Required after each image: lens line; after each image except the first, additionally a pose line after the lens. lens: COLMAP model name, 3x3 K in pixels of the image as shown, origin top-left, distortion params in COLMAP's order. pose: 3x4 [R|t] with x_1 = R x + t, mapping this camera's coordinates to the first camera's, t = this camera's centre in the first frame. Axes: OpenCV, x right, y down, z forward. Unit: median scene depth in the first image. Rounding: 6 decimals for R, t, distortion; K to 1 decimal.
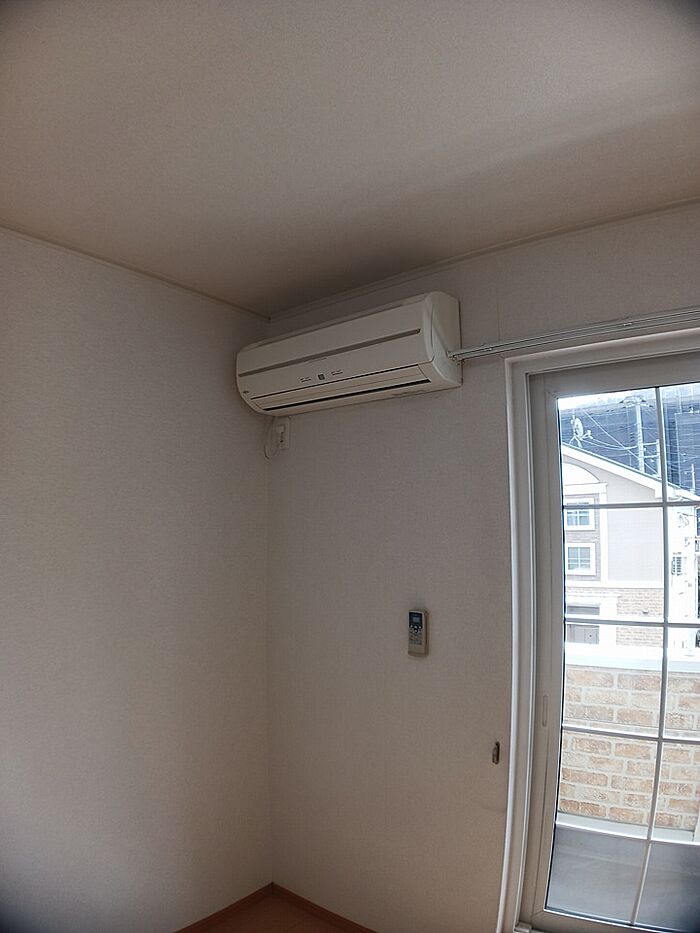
lens RADIAL K [[570.8, 0, 350.0], [0, 570.8, 466.5], [0, 0, 1]] dist [-0.169150, -0.000714]
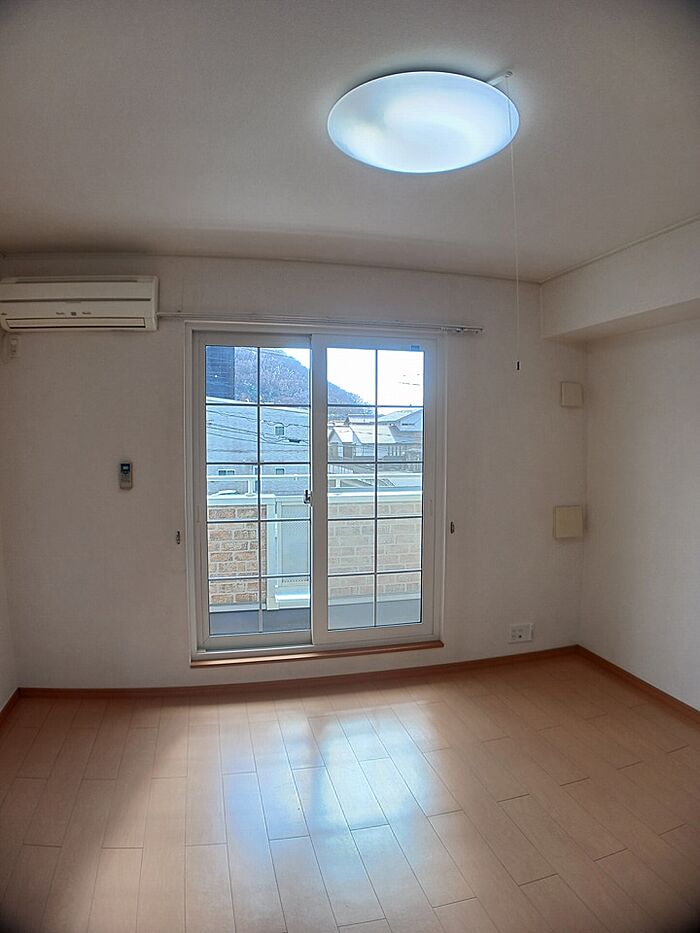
lens RADIAL K [[570.8, 0, 350.0], [0, 570.8, 466.5], [0, 0, 1]] dist [-0.169150, -0.000714]
pose [[0.636839, -0.031480, 0.770354, -0.733021], [-0.080604, 0.990972, 0.107129, 0.036893], [-0.766772, -0.130317, 0.628552, -0.556765]]
